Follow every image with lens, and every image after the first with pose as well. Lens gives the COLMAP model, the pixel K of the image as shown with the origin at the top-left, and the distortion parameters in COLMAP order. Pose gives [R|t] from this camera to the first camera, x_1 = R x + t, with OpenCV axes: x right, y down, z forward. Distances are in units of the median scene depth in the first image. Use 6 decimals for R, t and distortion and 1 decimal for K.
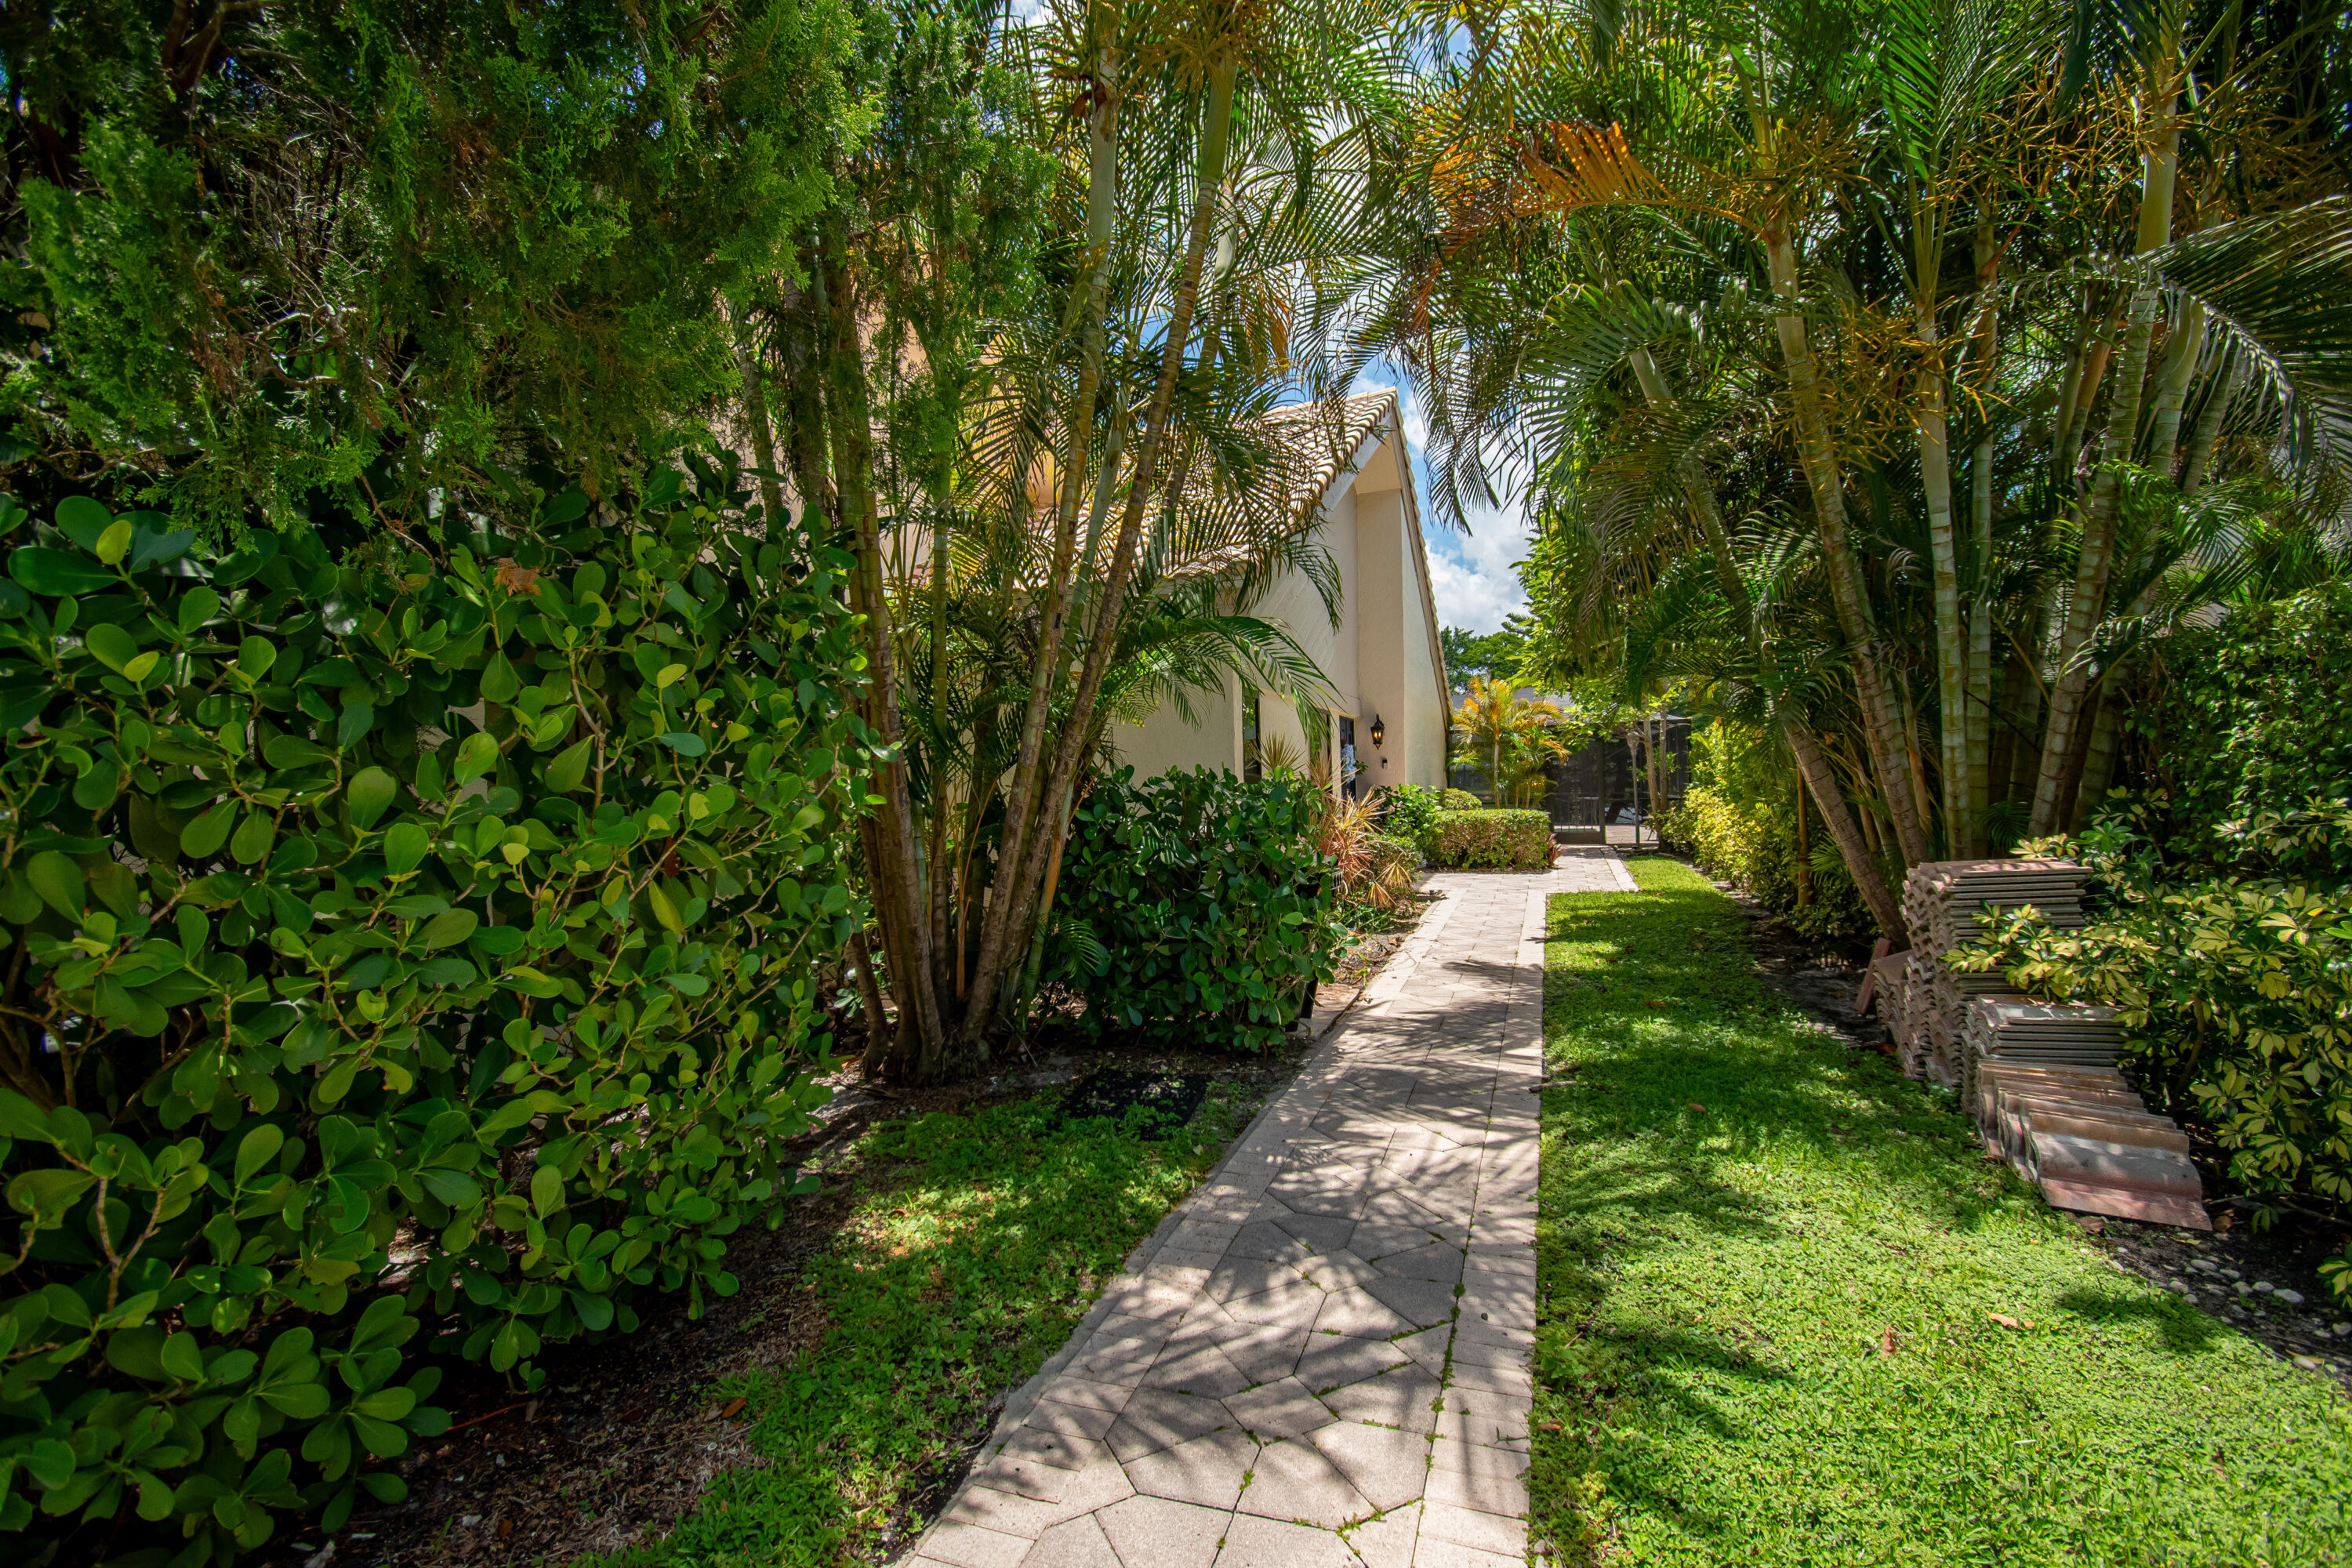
lens RADIAL K [[1046.9, 0, 1181.4], [0, 1046.9, 796.6], [0, 0, 1]] dist [-0.017937, -0.001304]
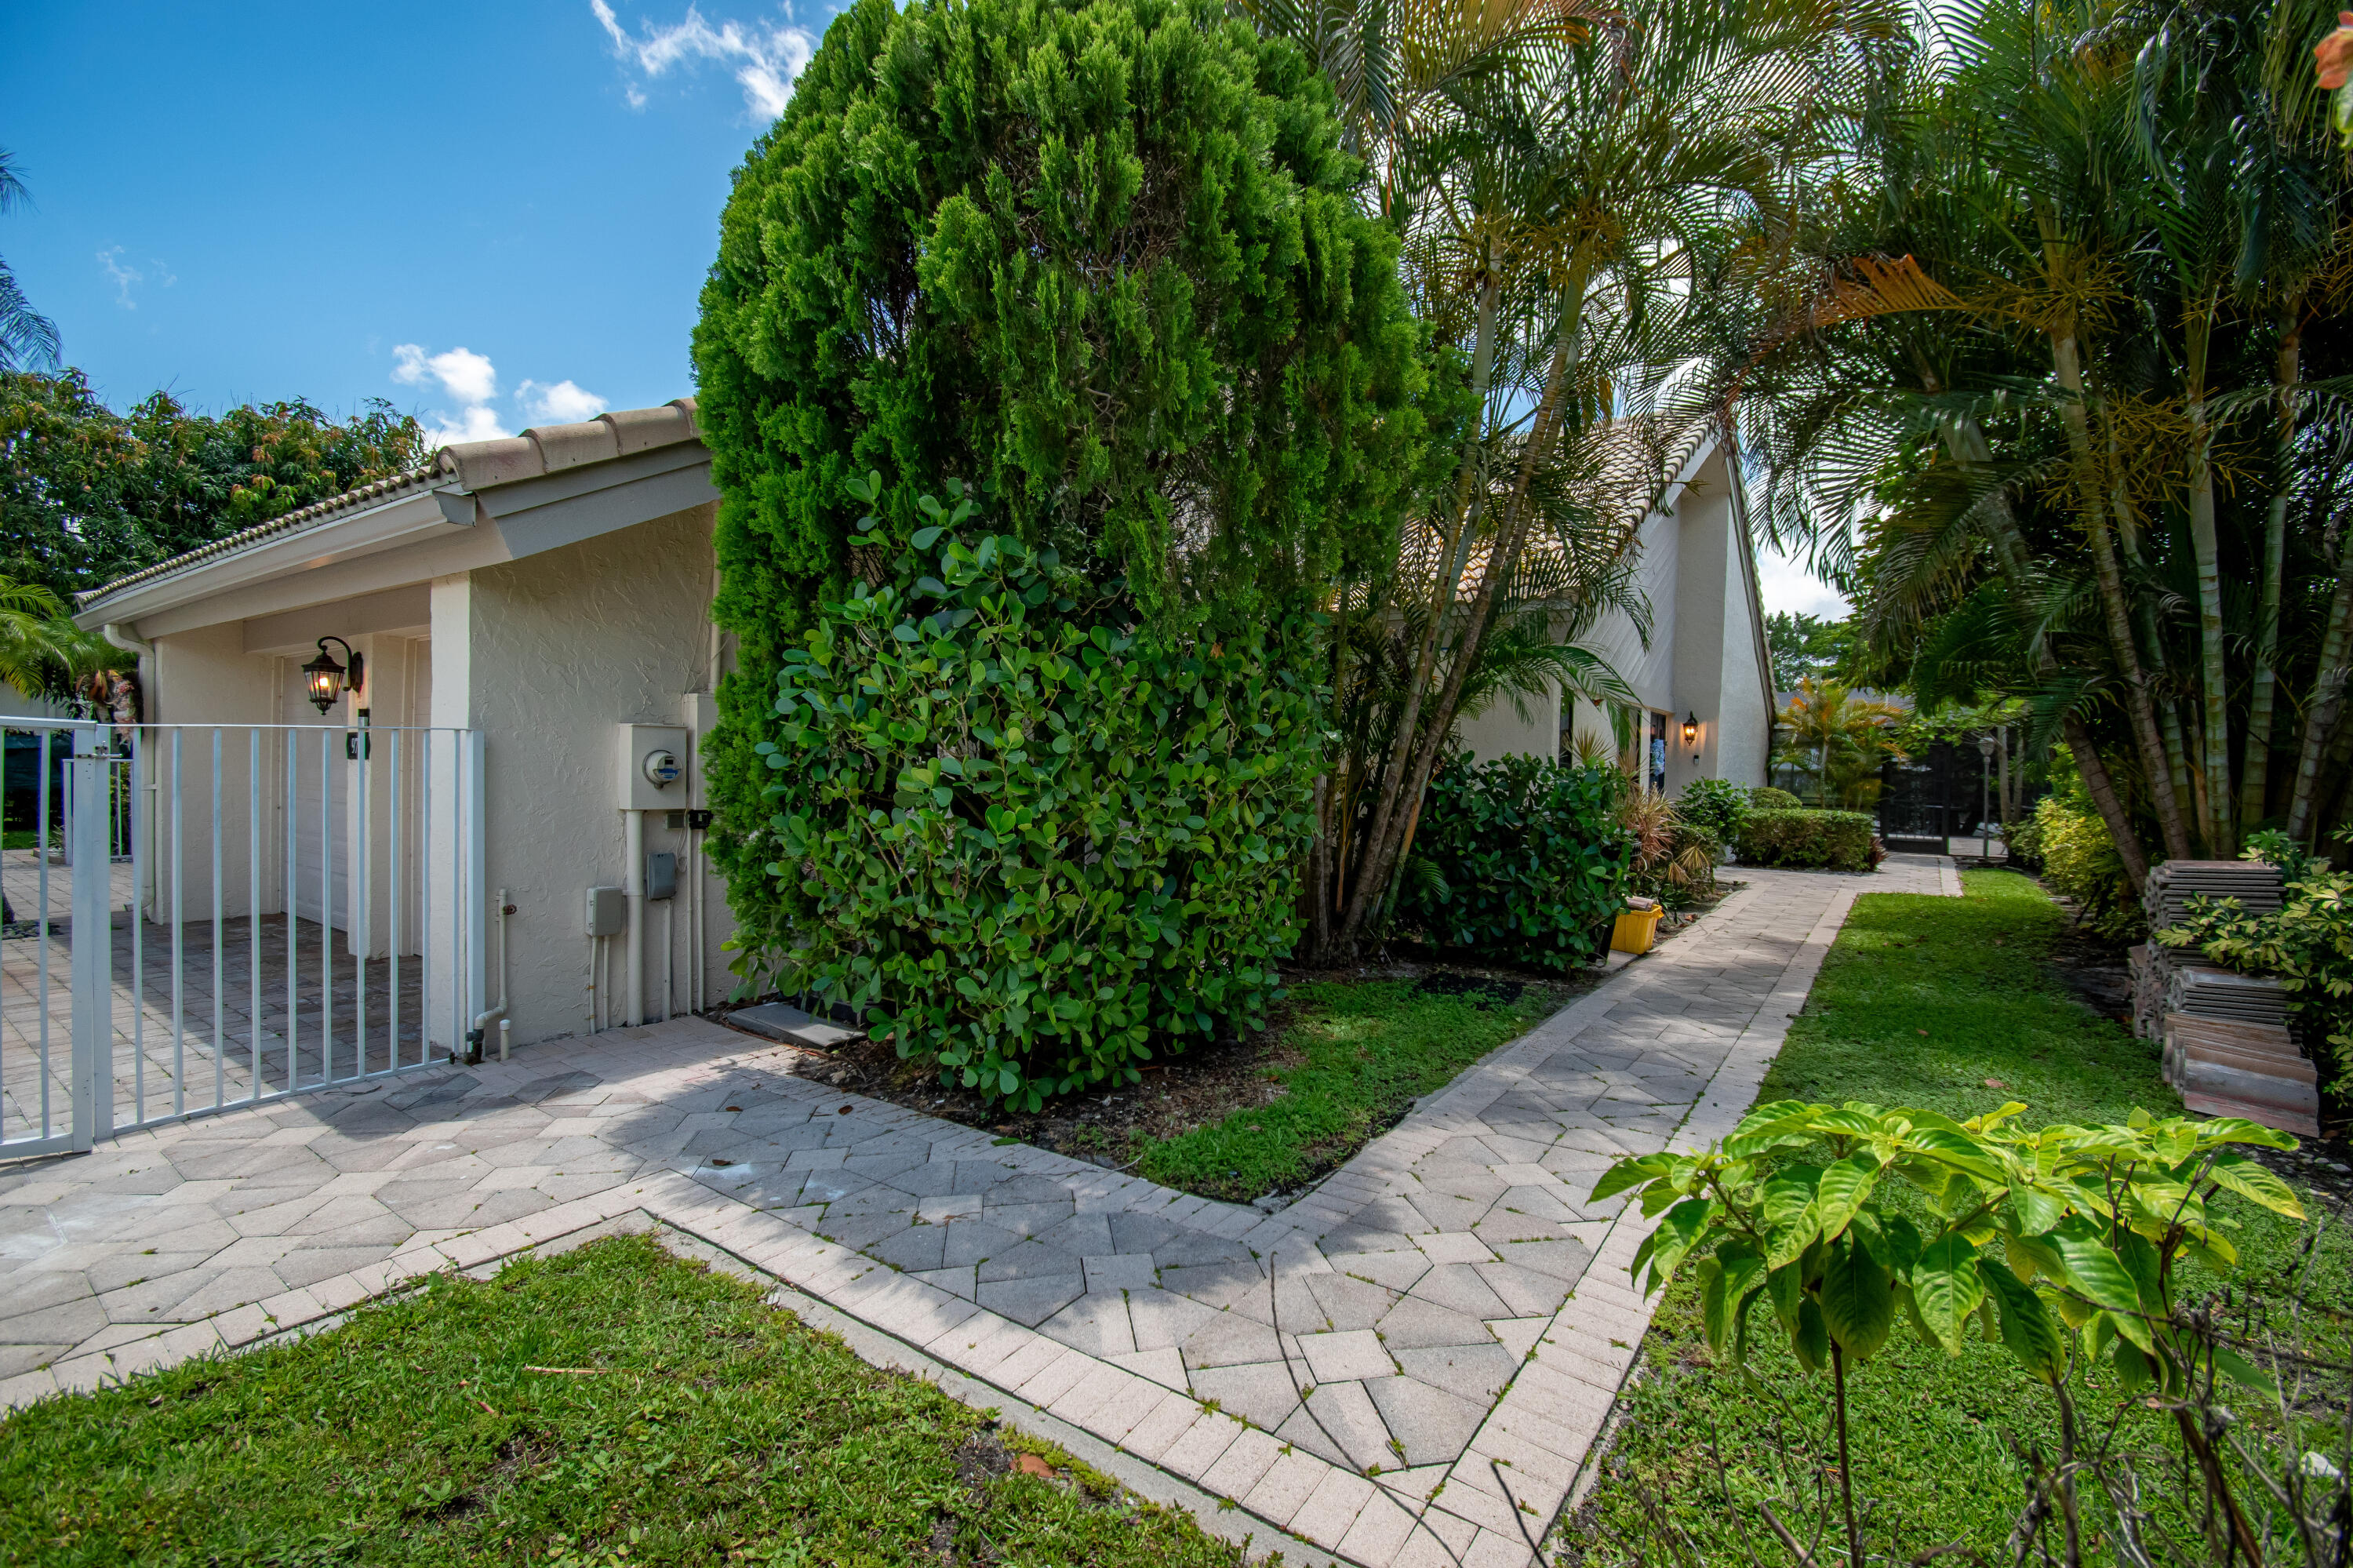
lens RADIAL K [[1047.4, 0, 1165.9], [0, 1047.4, 789.8], [0, 0, 1]] dist [-0.017937, -0.001304]
pose [[0.958160, 0.054040, -0.281085, -0.045955], [-0.050376, 0.998525, 0.020247, 0.012419], [0.281765, -0.005240, 0.959469, -0.378467]]
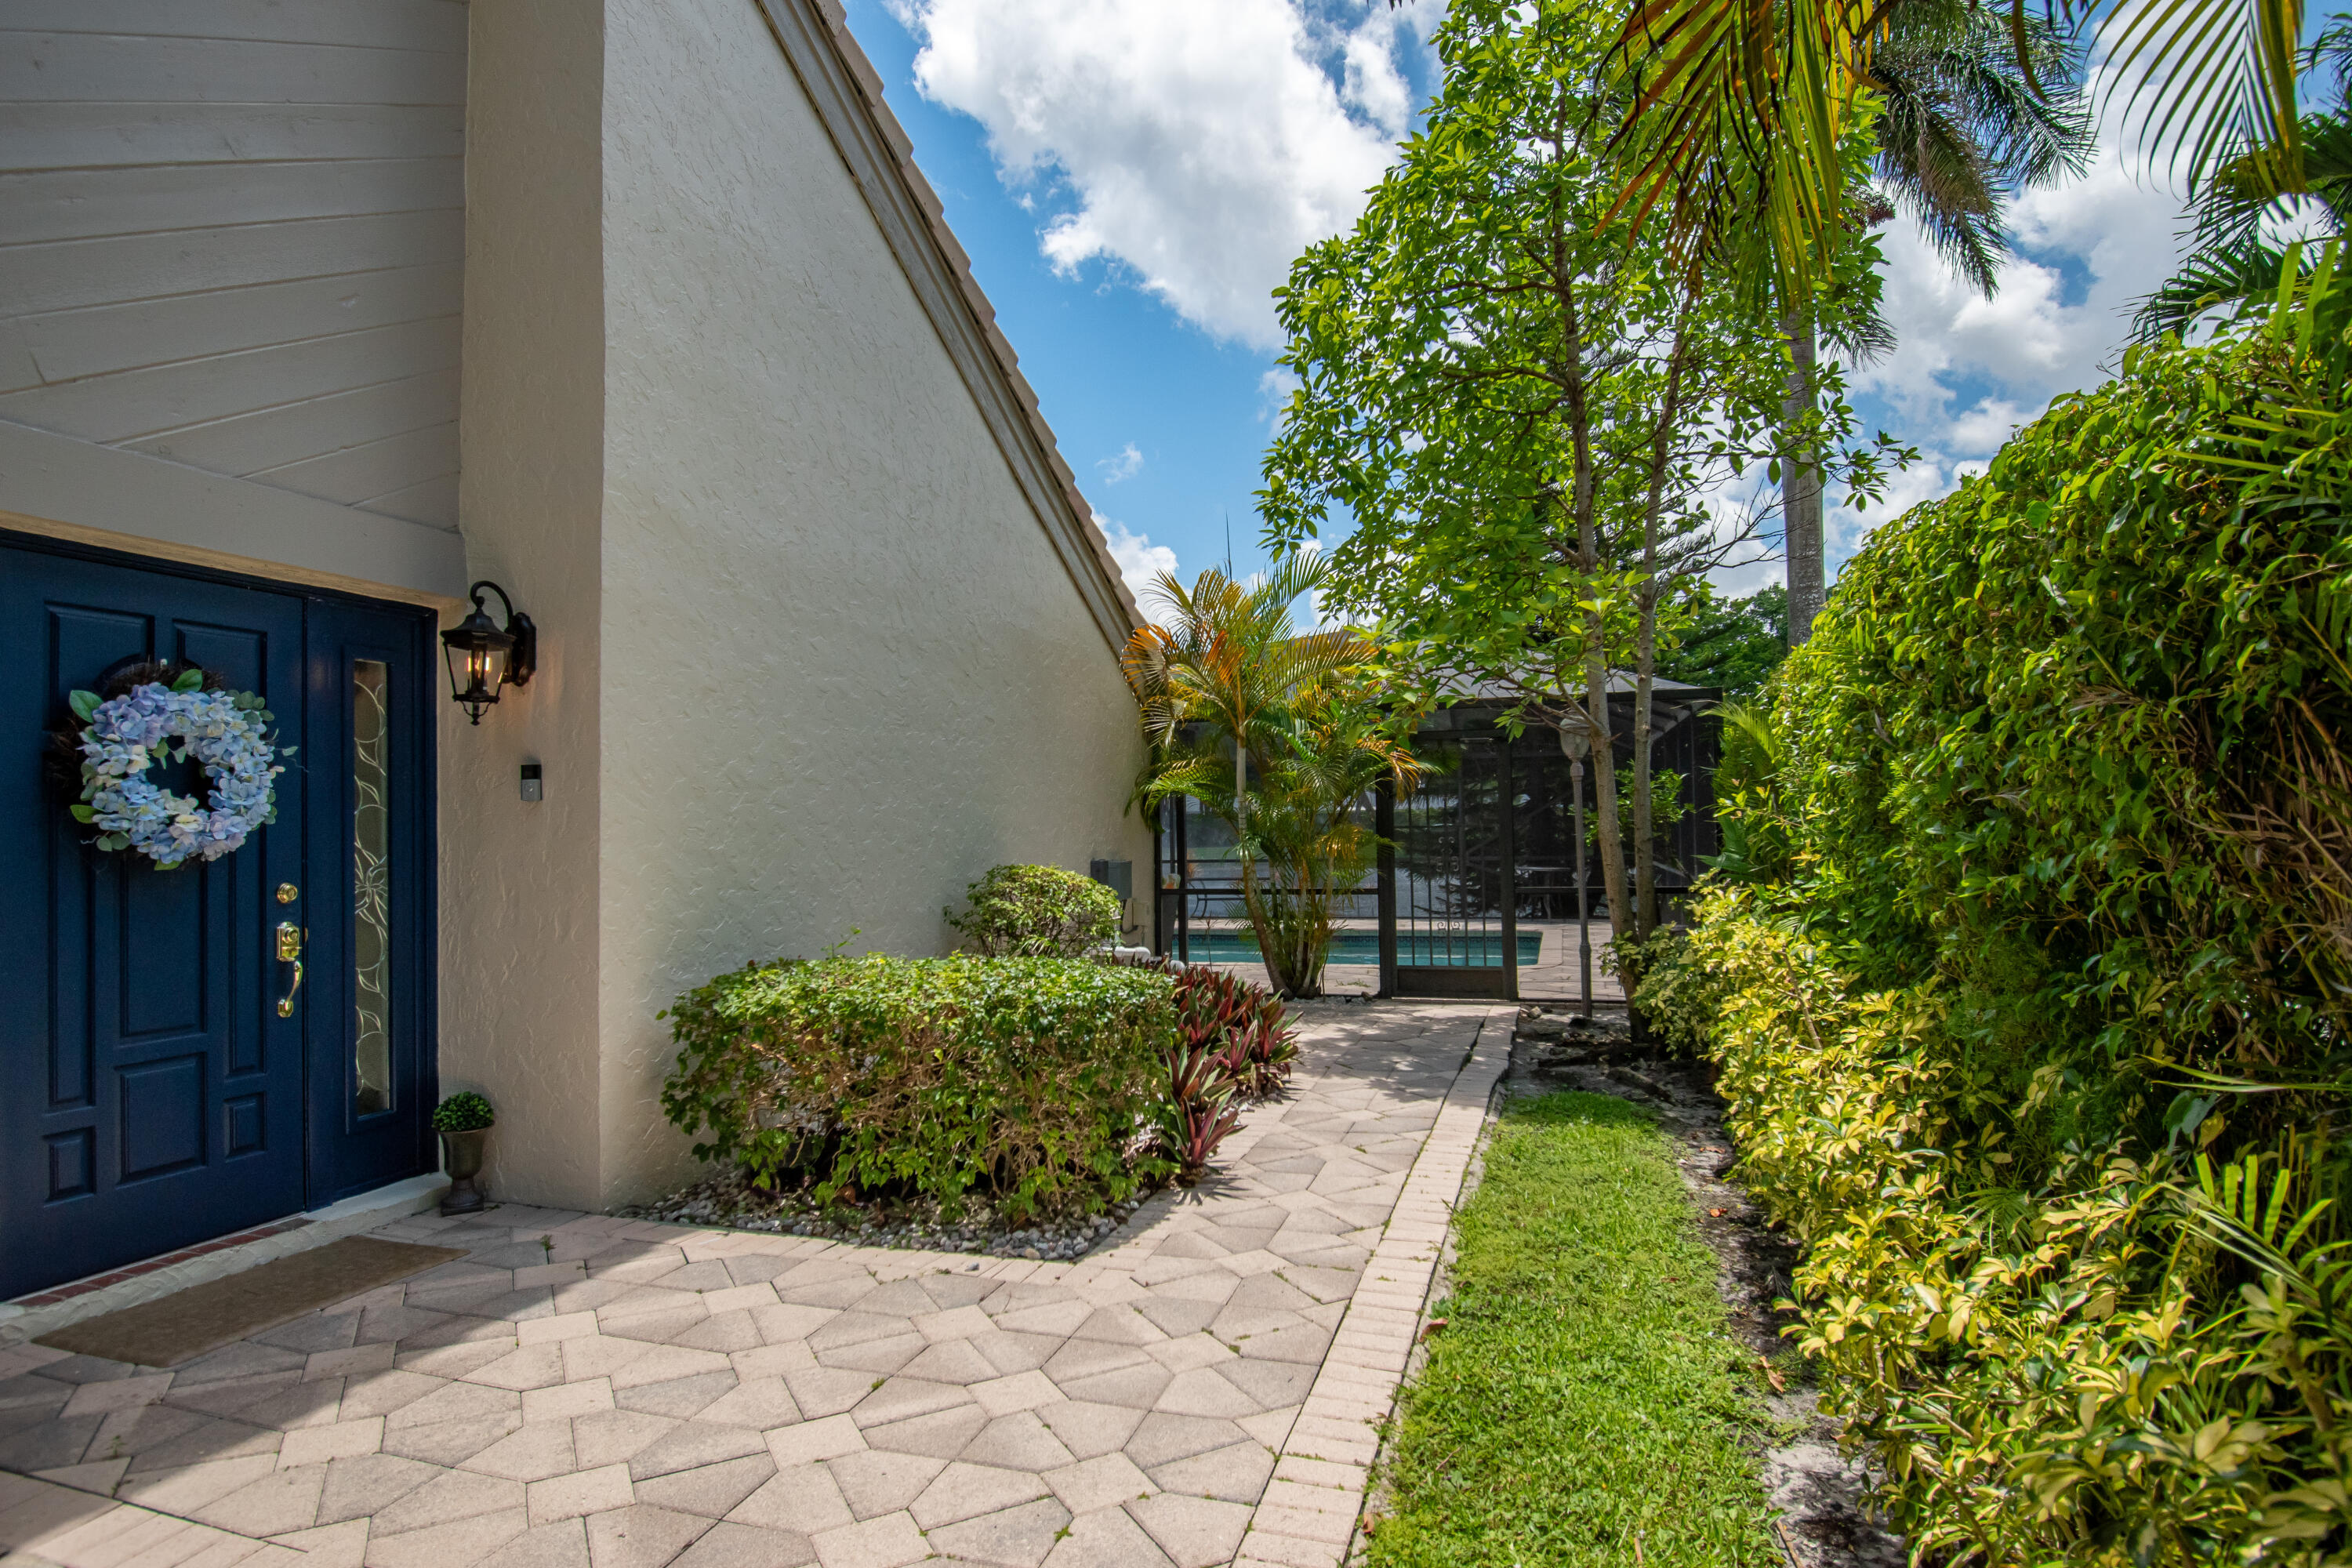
lens RADIAL K [[1264.1, 0, 1174.0], [0, 1264.1, 781.7], [0, 0, 1]] dist [-0.001196, -0.000049]
pose [[0.998422, 0.015804, 0.053891, 0.845205], [-0.013842, 0.999235, -0.036588, -0.058659], [-0.054428, 0.035784, 0.997876, 1.727487]]
